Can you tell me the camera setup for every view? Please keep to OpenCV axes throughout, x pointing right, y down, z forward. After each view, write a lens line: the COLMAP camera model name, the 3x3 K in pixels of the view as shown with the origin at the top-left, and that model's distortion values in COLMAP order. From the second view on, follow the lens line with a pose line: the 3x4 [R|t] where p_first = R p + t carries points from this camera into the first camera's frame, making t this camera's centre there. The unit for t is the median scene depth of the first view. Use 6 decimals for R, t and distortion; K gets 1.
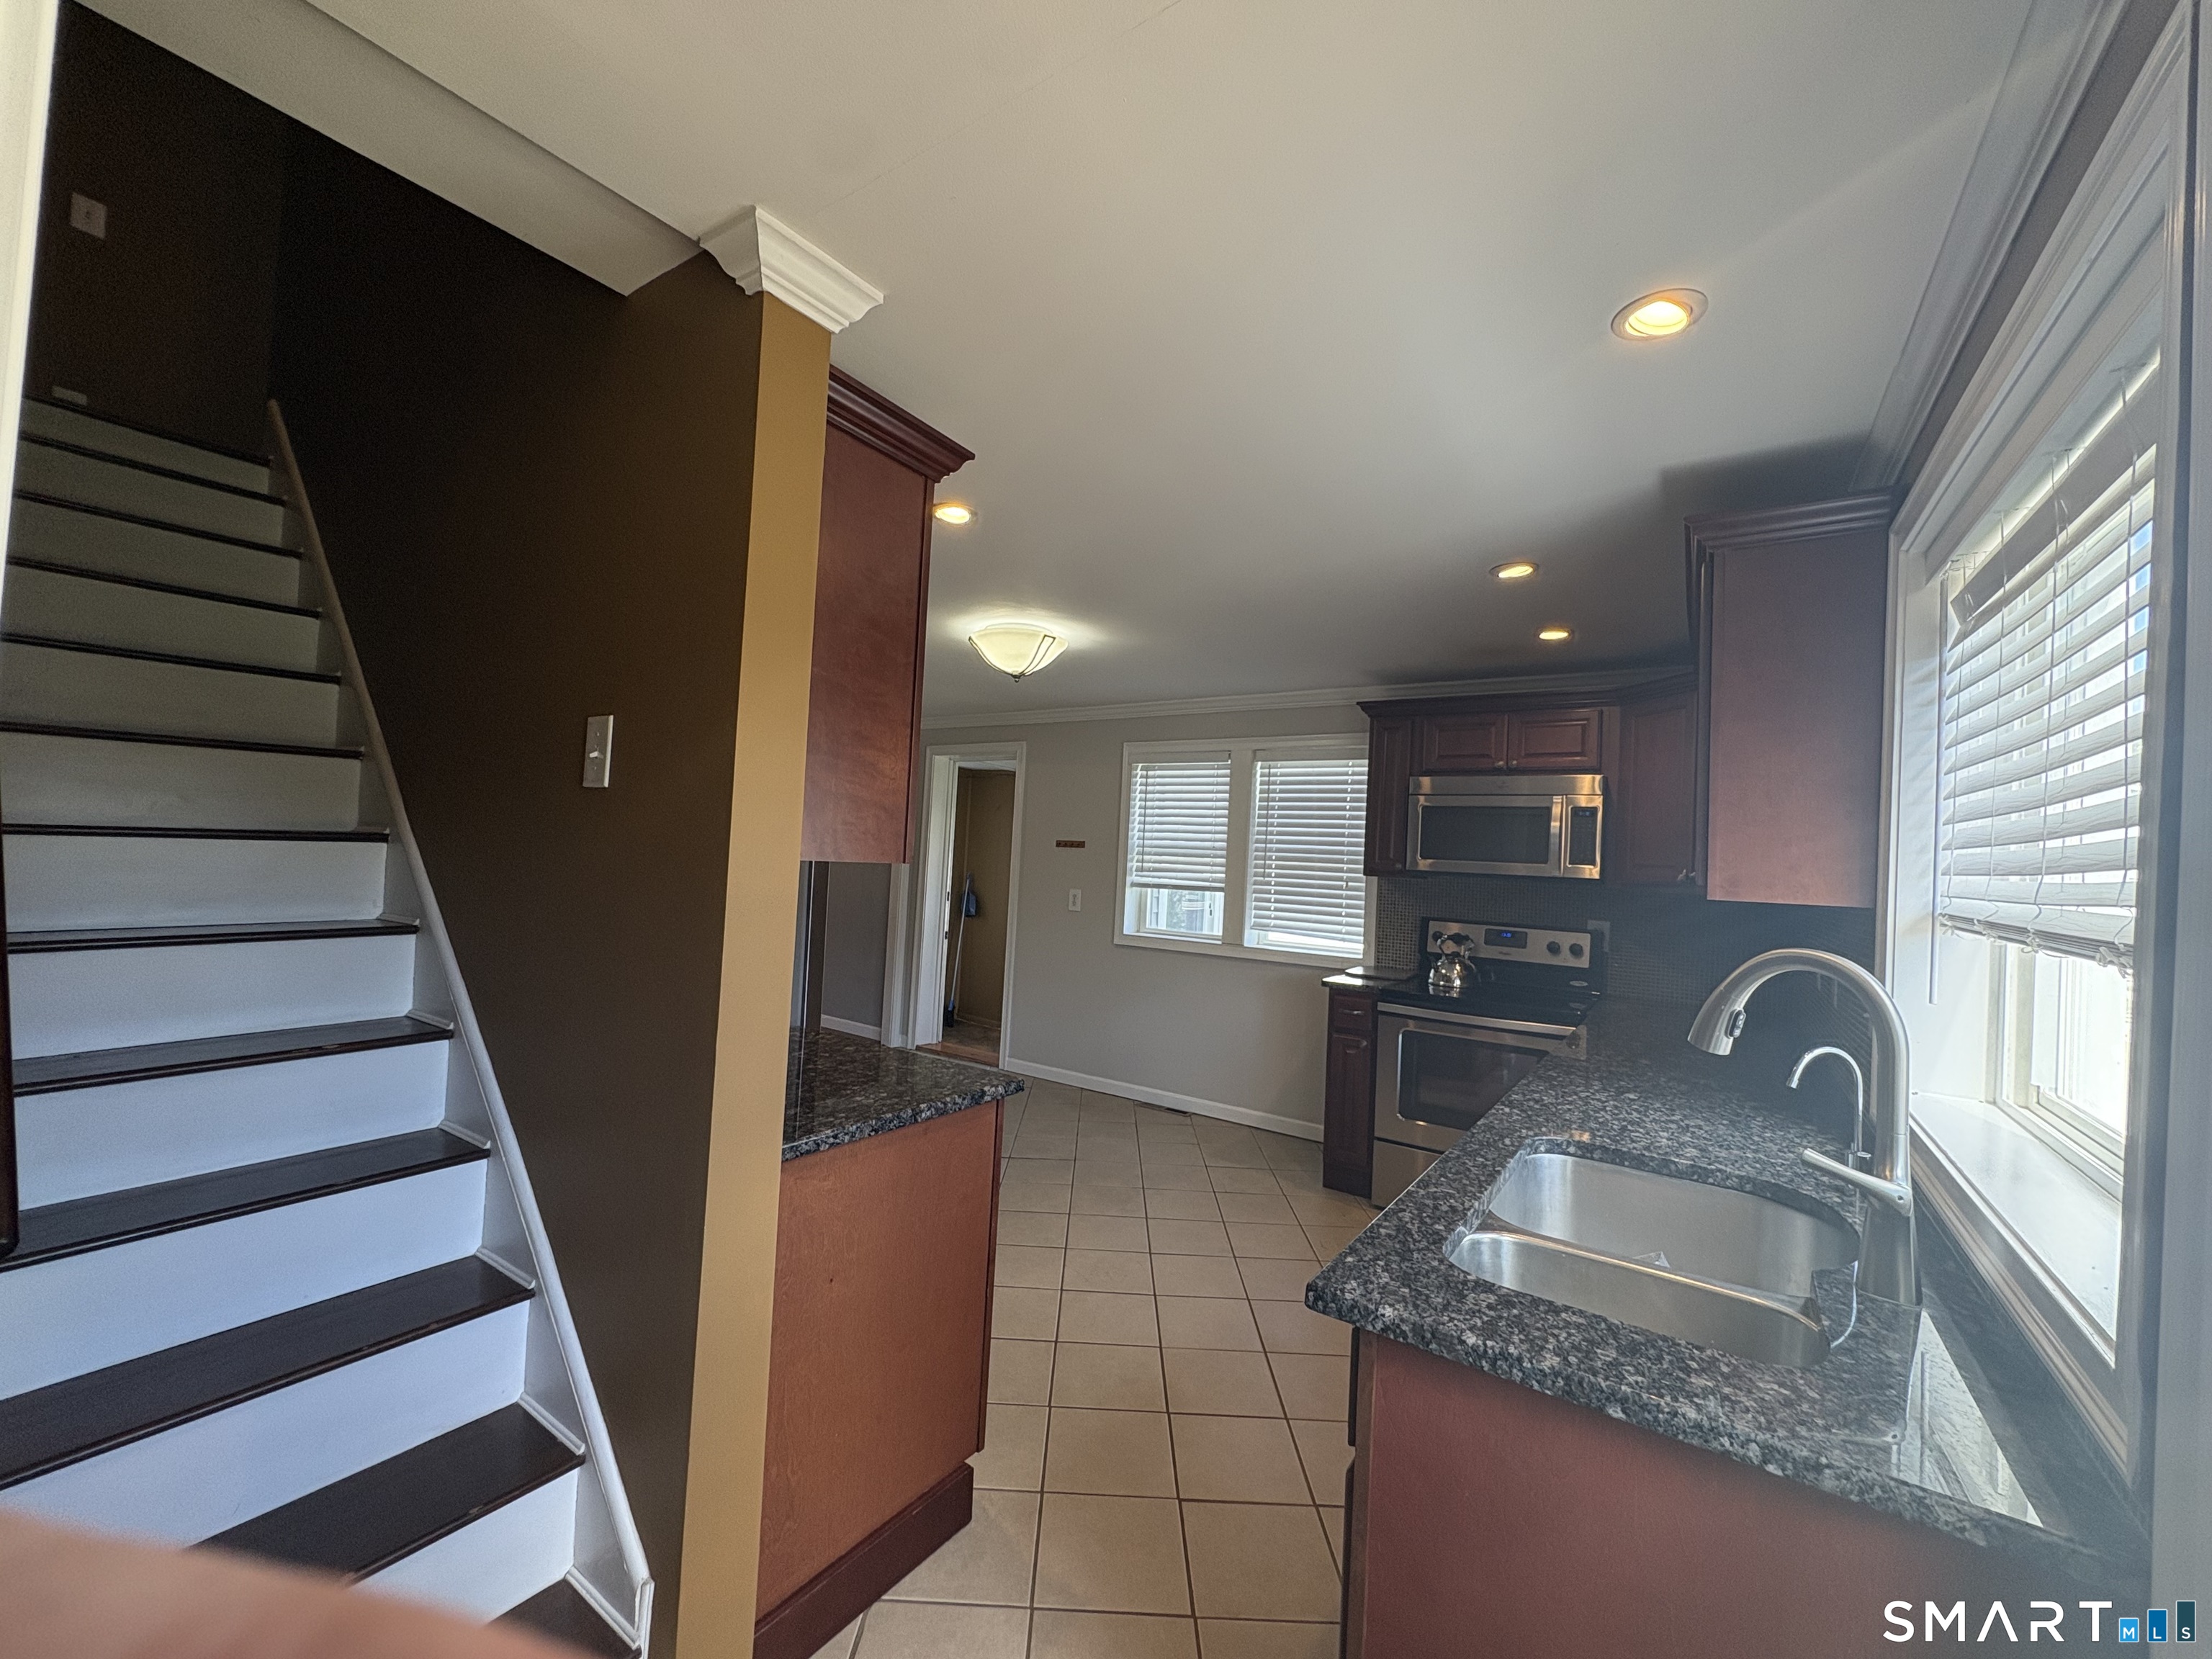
lens RADIAL K [[879.4, 0, 1110.4], [0, 879.4, 830.6], [0, 0, 1]] dist [0.001886, 0.000152]
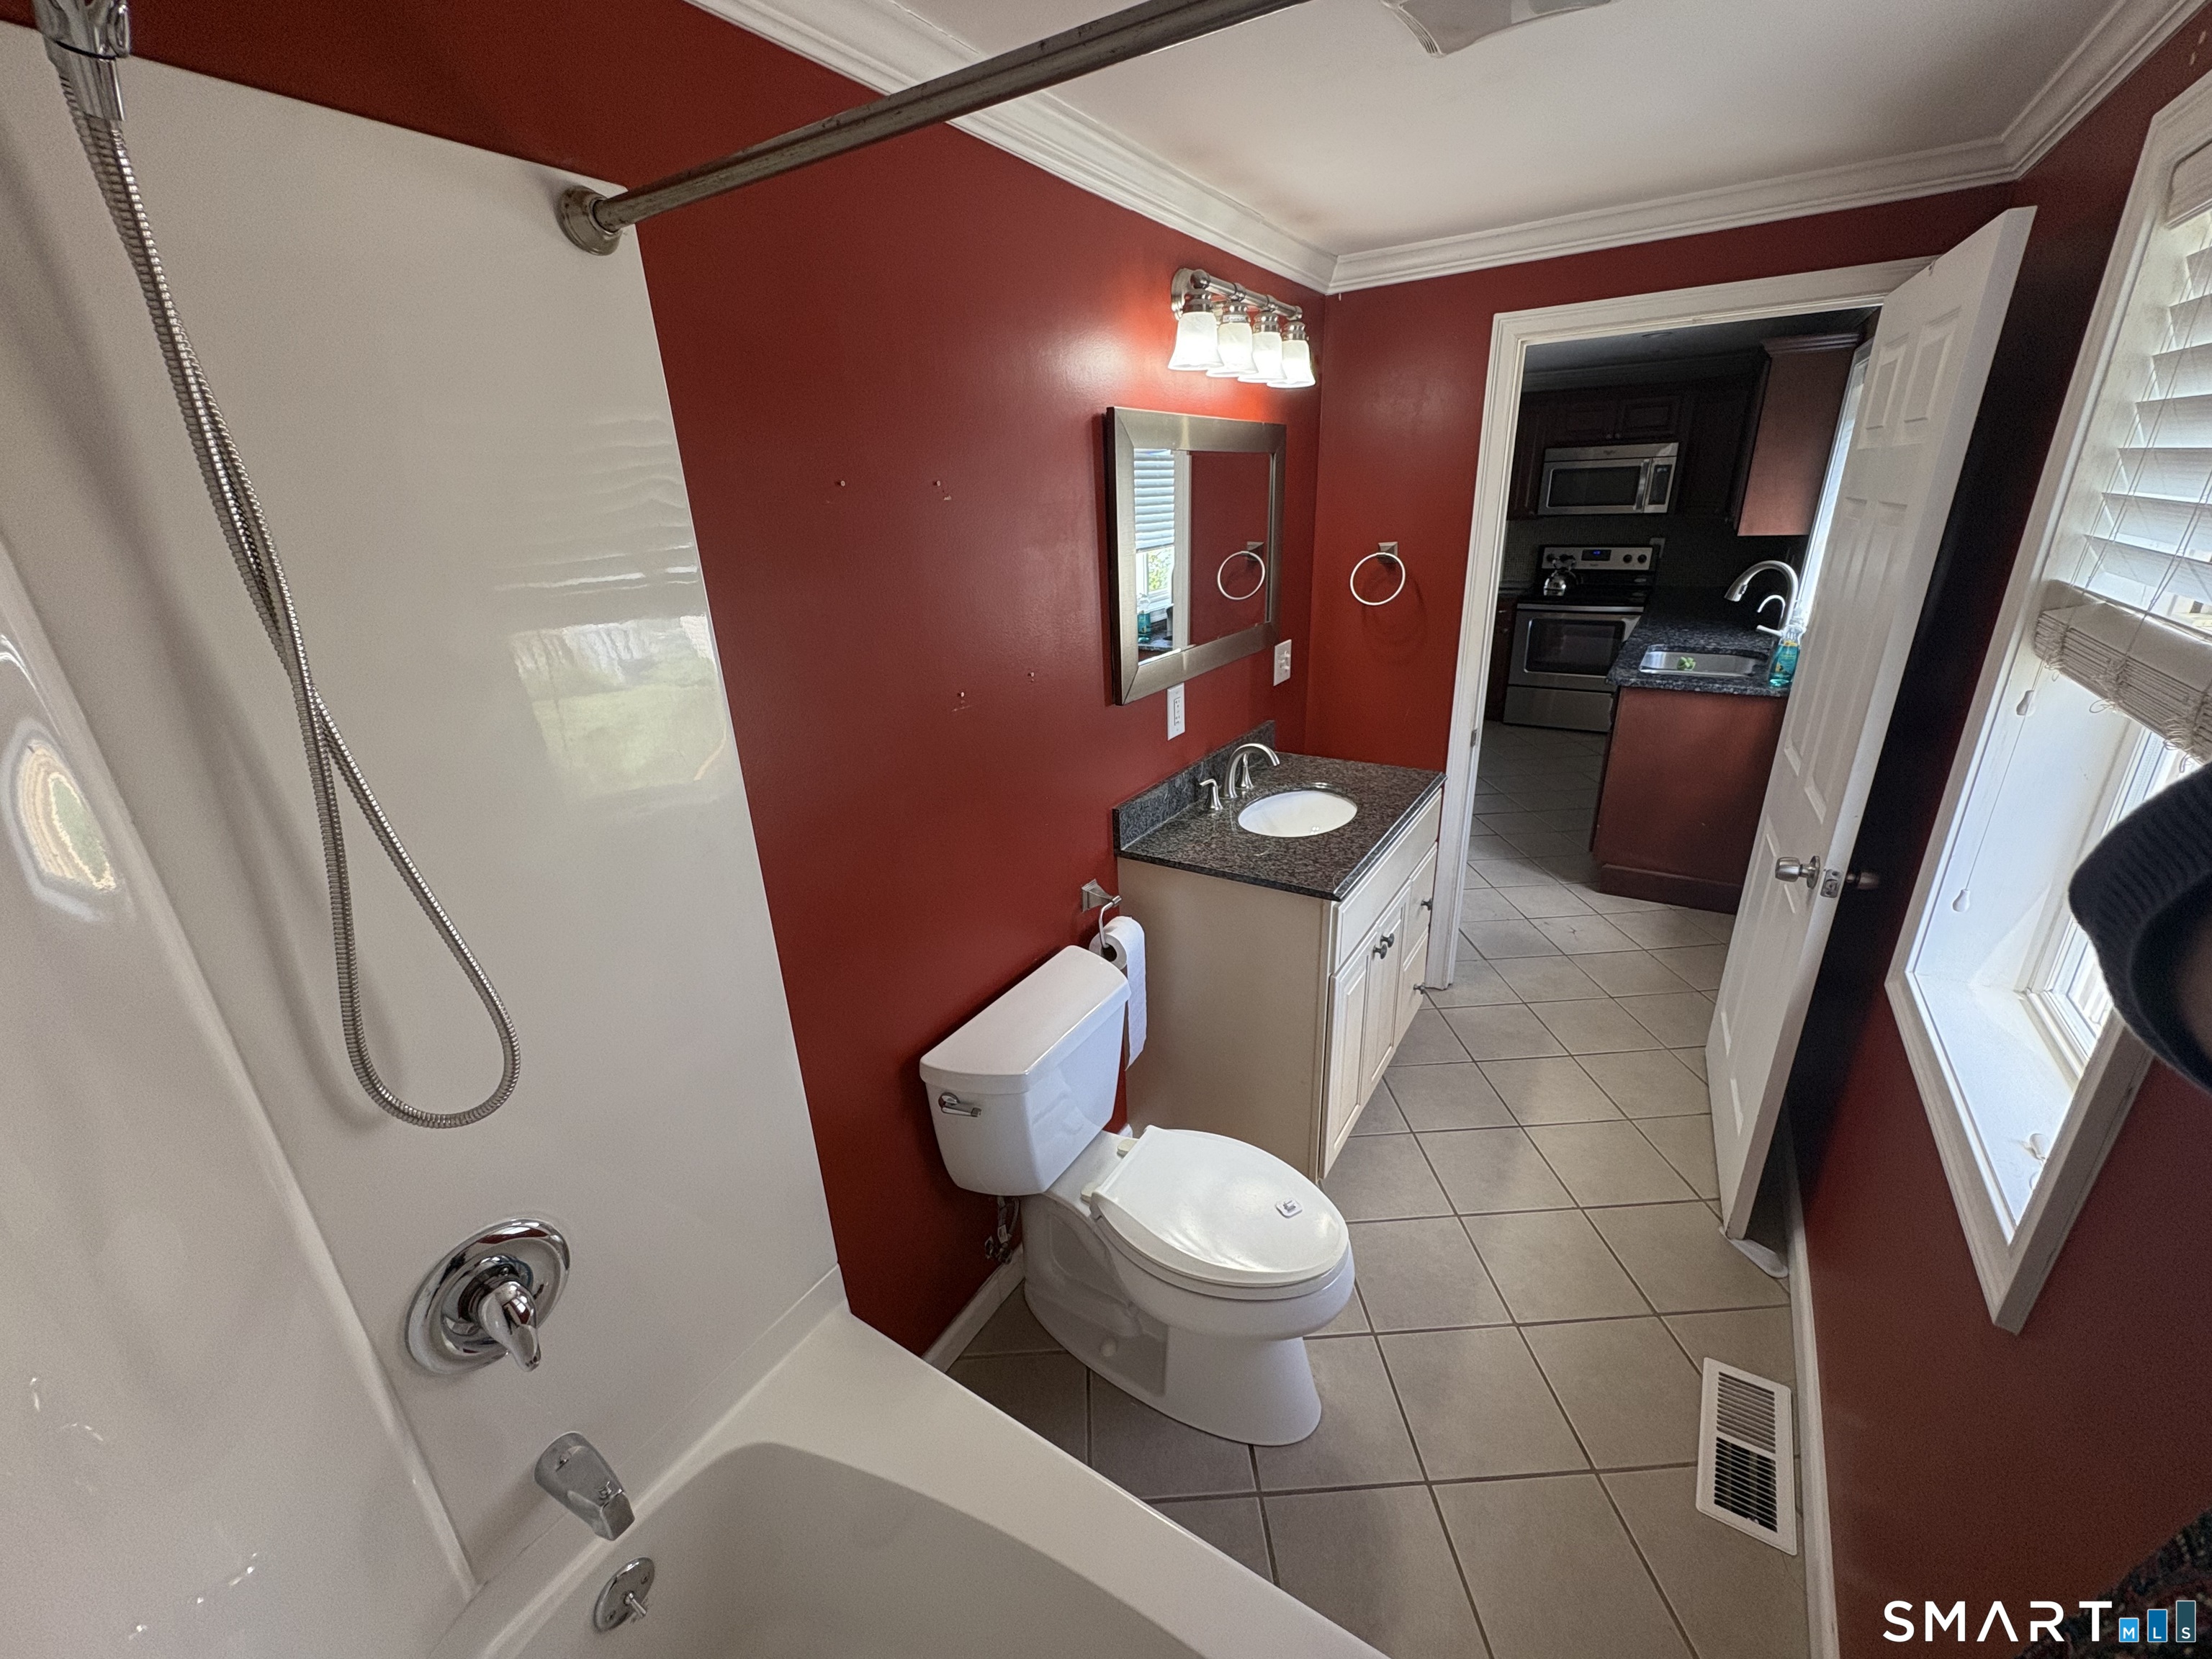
lens RADIAL K [[879.4, 0, 1097.6], [0, 879.4, 819.5], [0, 0, 1]] dist [0.001886, 0.000152]
pose [[0.995722, -0.091269, -0.014384, -0.478105], [0.089881, 0.920748, 0.379664, -0.125005], [-0.021408, -0.379332, 0.925013, -0.641403]]
